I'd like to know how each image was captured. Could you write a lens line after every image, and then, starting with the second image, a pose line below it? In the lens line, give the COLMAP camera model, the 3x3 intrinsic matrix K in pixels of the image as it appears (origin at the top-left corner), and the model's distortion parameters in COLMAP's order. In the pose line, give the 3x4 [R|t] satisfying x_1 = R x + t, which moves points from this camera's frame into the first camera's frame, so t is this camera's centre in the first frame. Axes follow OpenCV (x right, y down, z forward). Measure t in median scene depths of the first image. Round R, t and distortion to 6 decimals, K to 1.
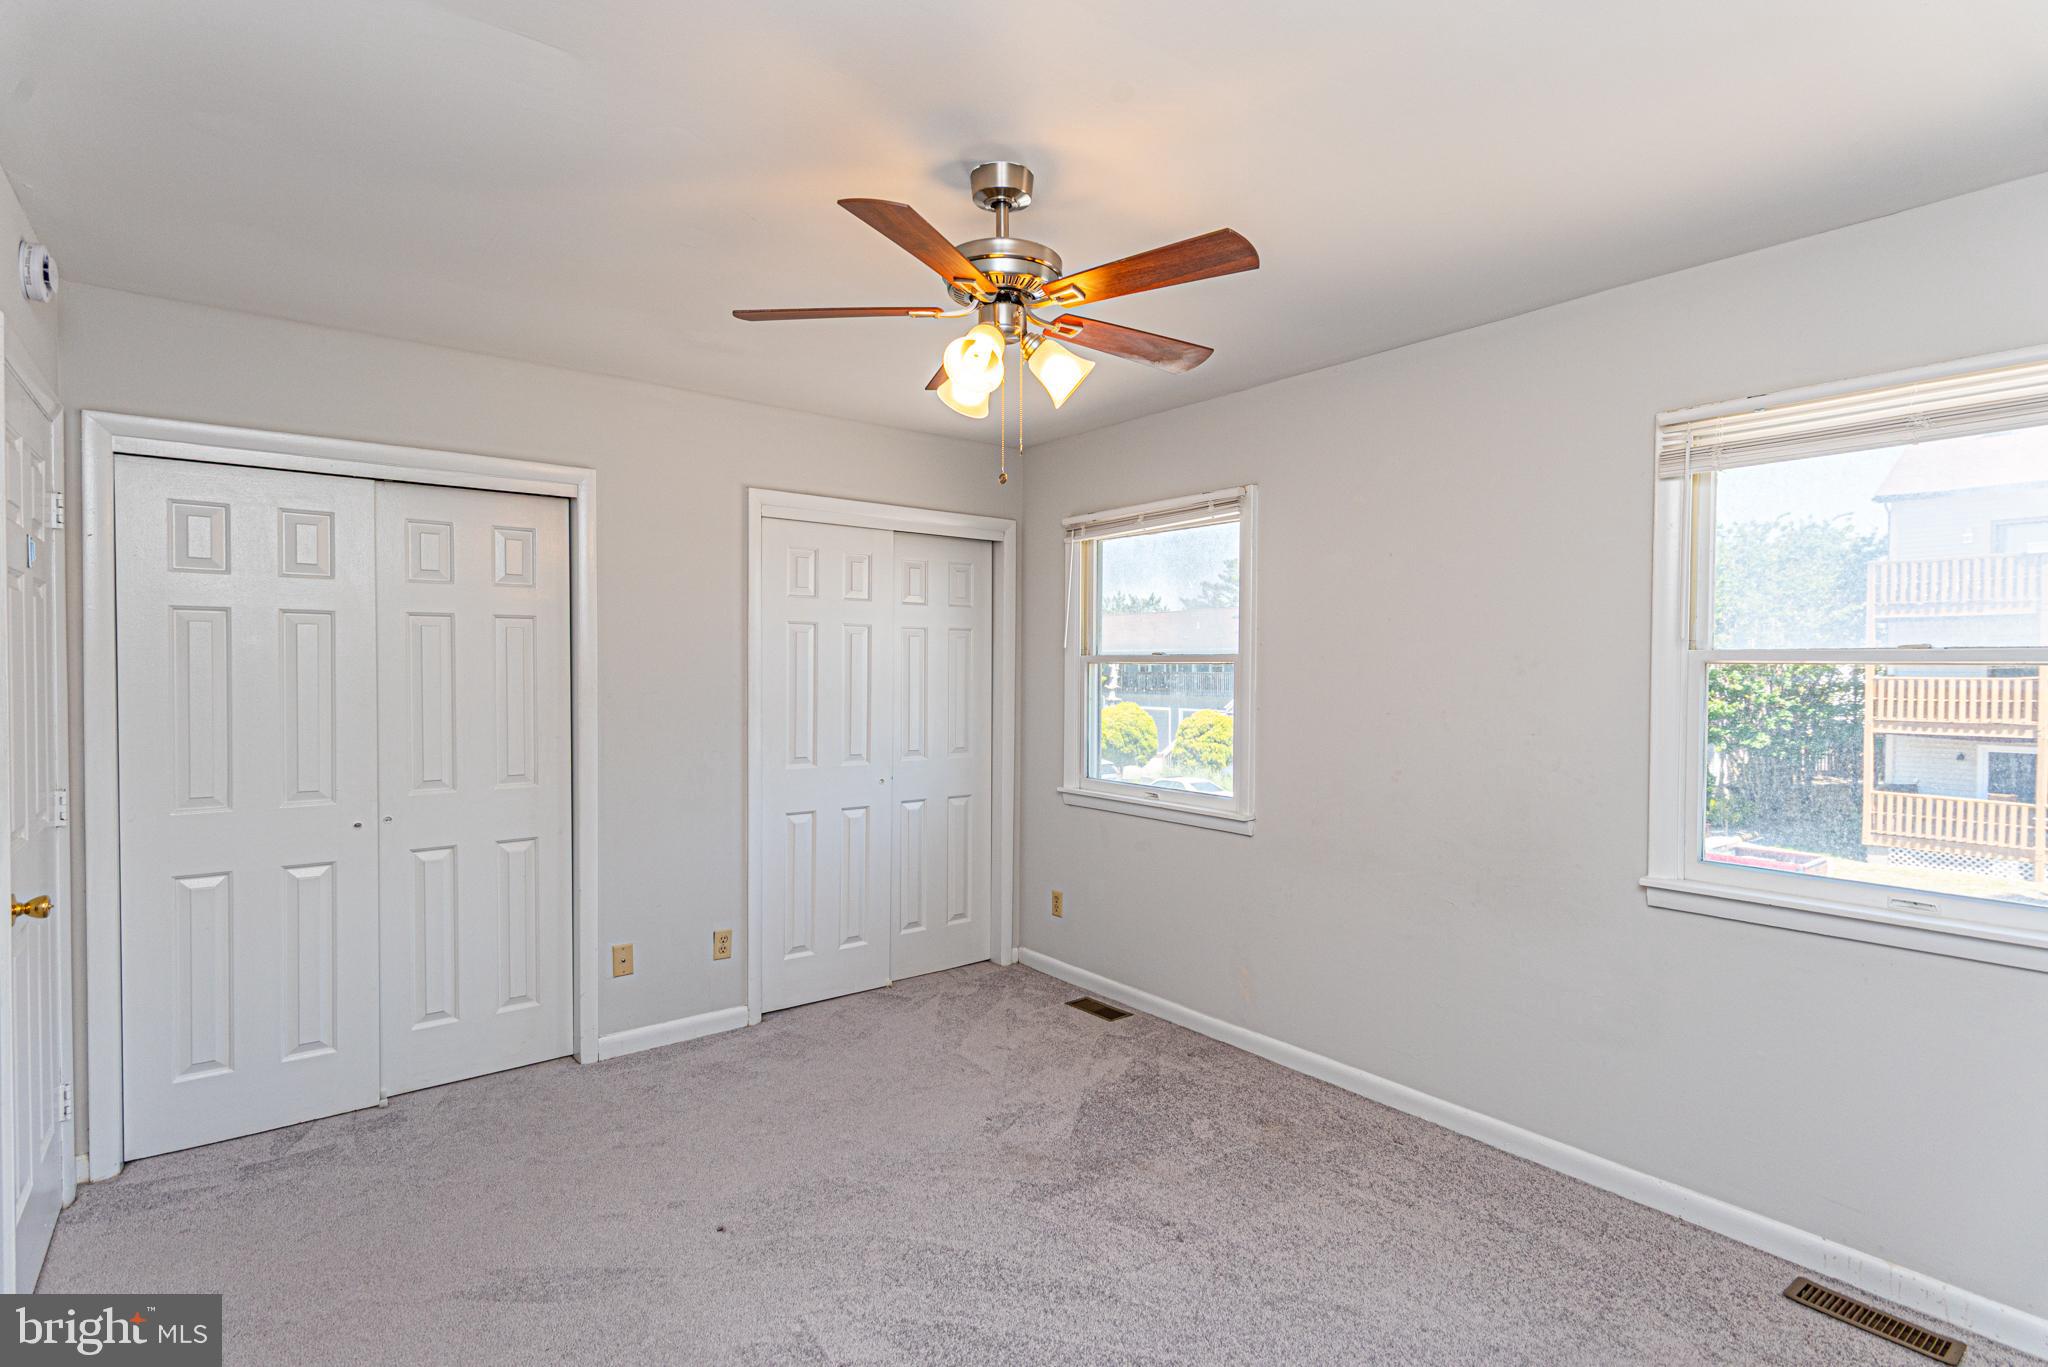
lens RADIAL K [[996.8, 0, 1023.8], [0, 996.8, 684.9], [0, 0, 1]] dist [0.001937, -0.000517]
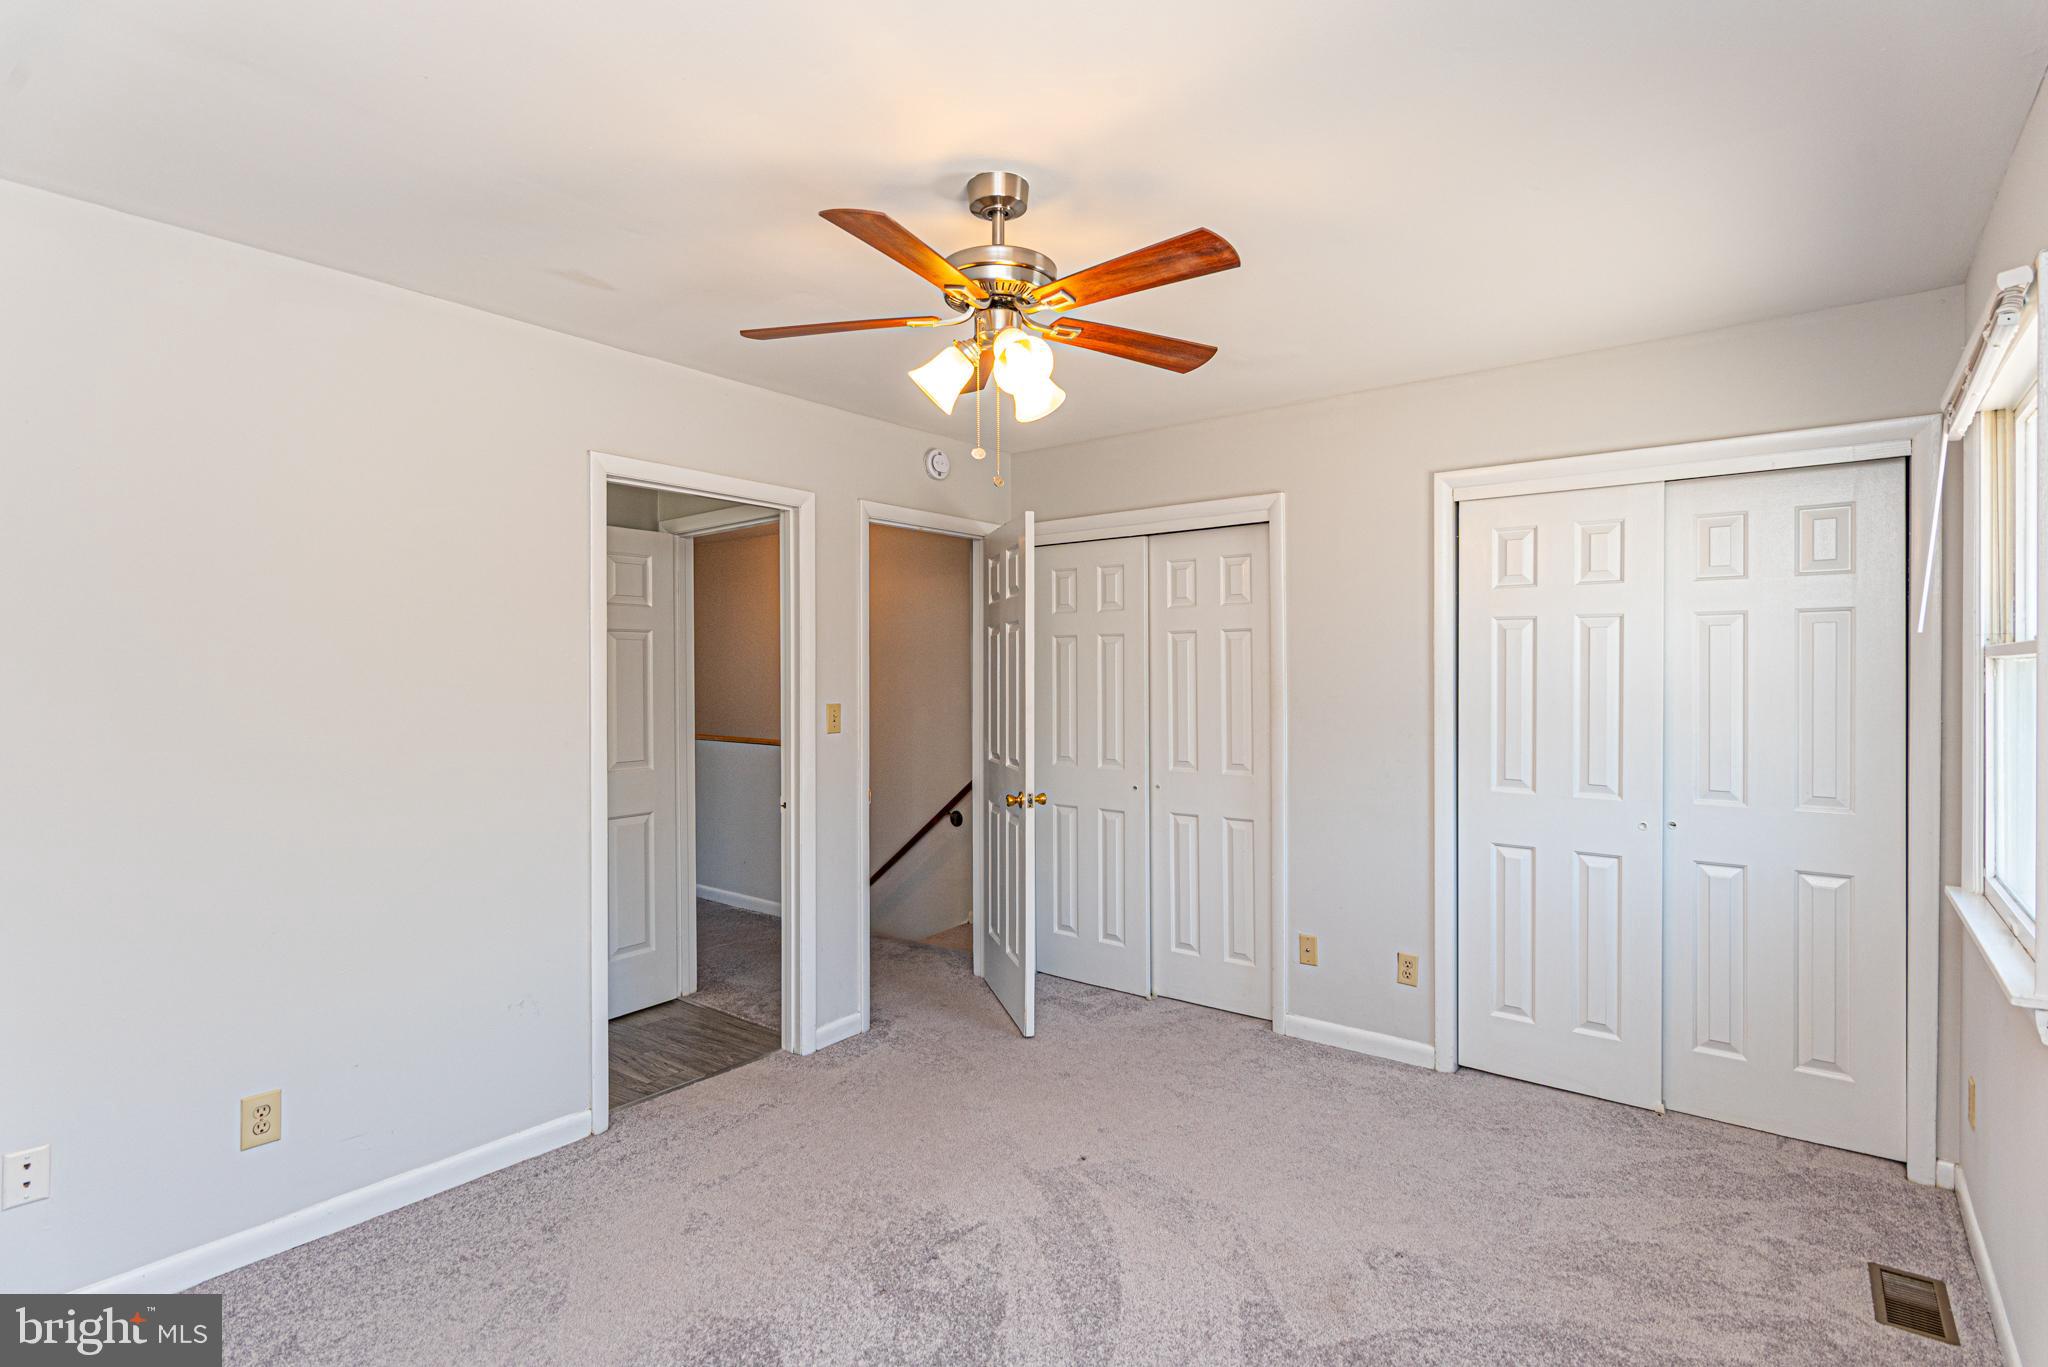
lens RADIAL K [[1006.9, 0, 1021.2], [0, 1006.9, 680.4], [0, 0, 1]] dist [-0.000339, -0.000150]
pose [[0.230027, 0.007186, -0.973158, 0.524152], [-0.013008, 0.999906, 0.004309, -0.008798], [0.973097, 0.011668, 0.230099, 0.426247]]
